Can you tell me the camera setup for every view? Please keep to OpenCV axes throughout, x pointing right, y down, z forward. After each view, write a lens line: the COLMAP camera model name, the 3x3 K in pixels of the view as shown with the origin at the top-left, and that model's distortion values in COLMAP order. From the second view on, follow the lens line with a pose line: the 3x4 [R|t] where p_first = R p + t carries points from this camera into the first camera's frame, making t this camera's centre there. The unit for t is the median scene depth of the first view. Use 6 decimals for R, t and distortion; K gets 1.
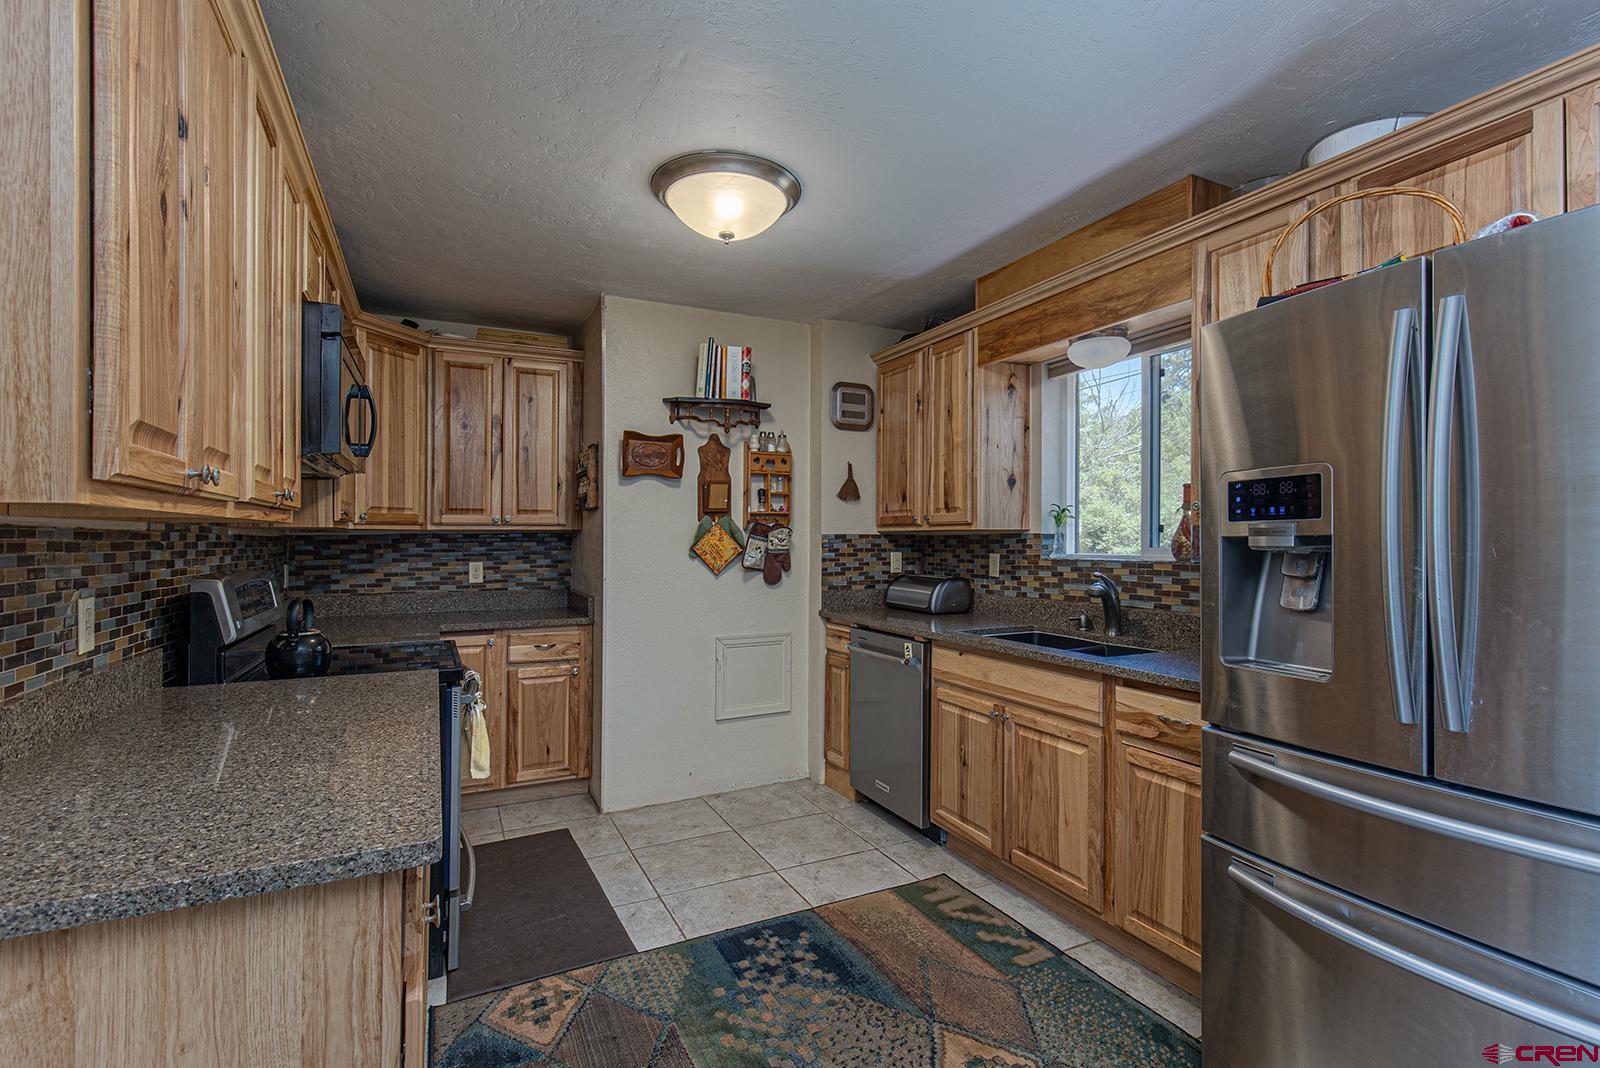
lens RADIAL K [[728.0, 0, 800.9], [0, 728.0, 545.6], [0, 0, 1]] dist [0.001654, -0.000289]
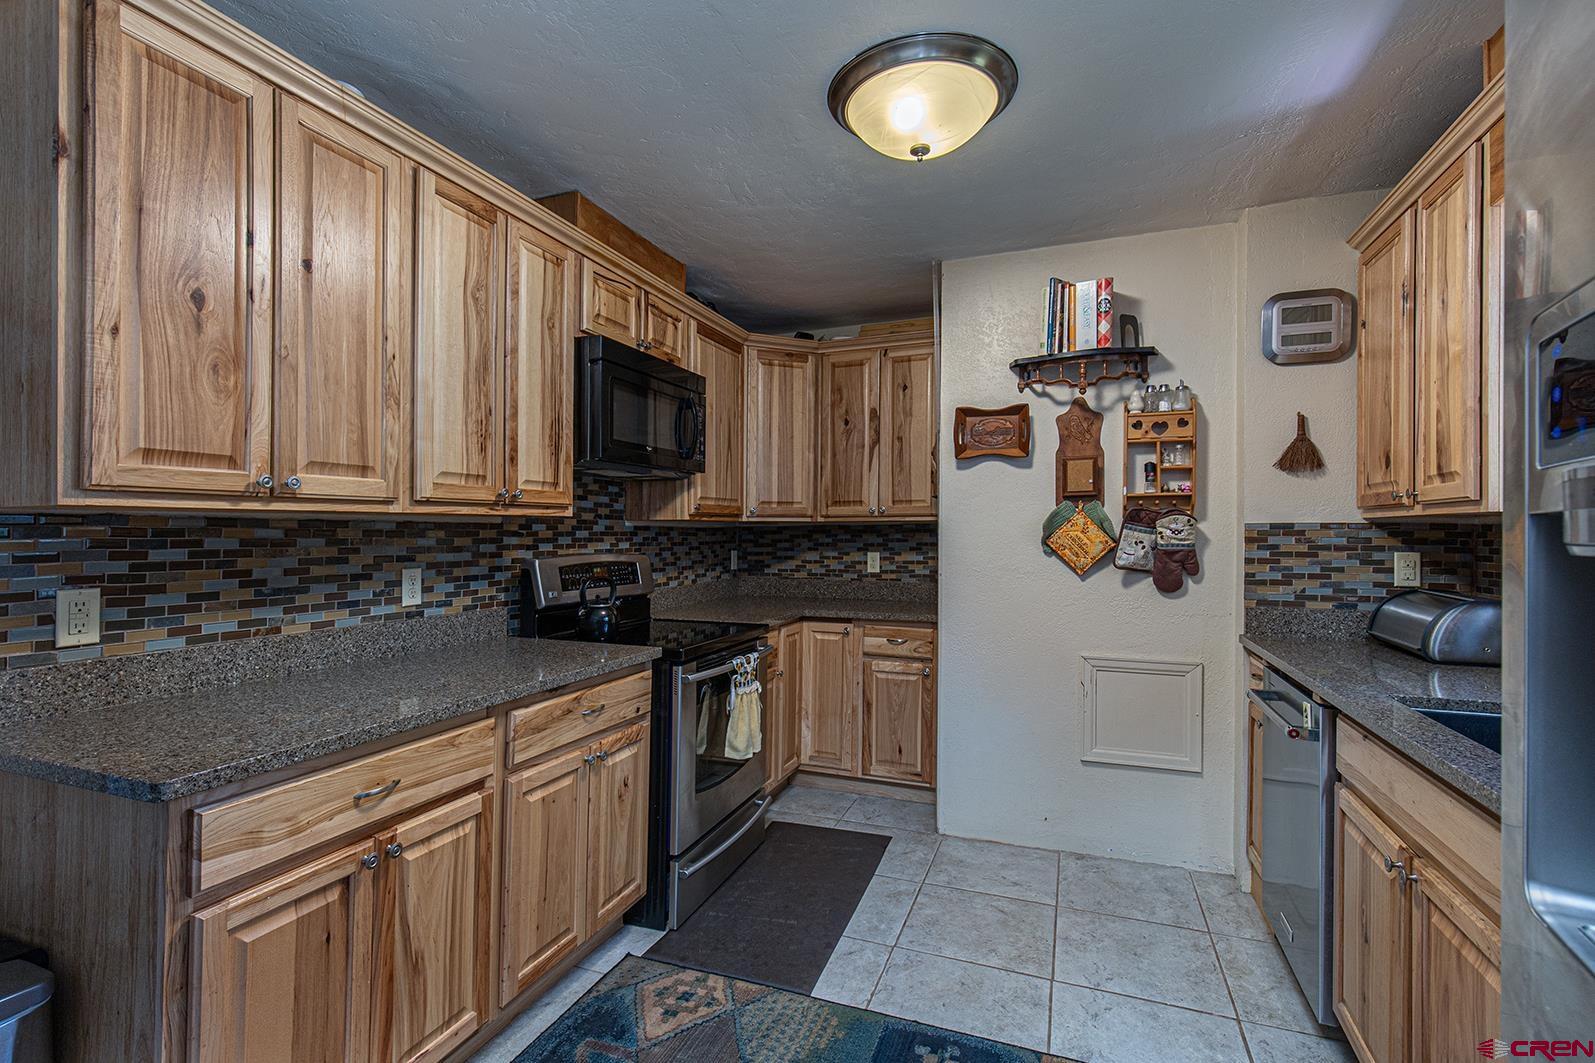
lens RADIAL K [[730.6, 0, 797.5], [0, 730.6, 531.5], [0, 0, 1]] dist [0.003680, -0.000049]
pose [[0.673367, 0.002130, -0.739306, 0.265418], [-0.008584, 0.999951, -0.004937, -0.001035], [0.739259, 0.009670, 0.673352, 0.240778]]
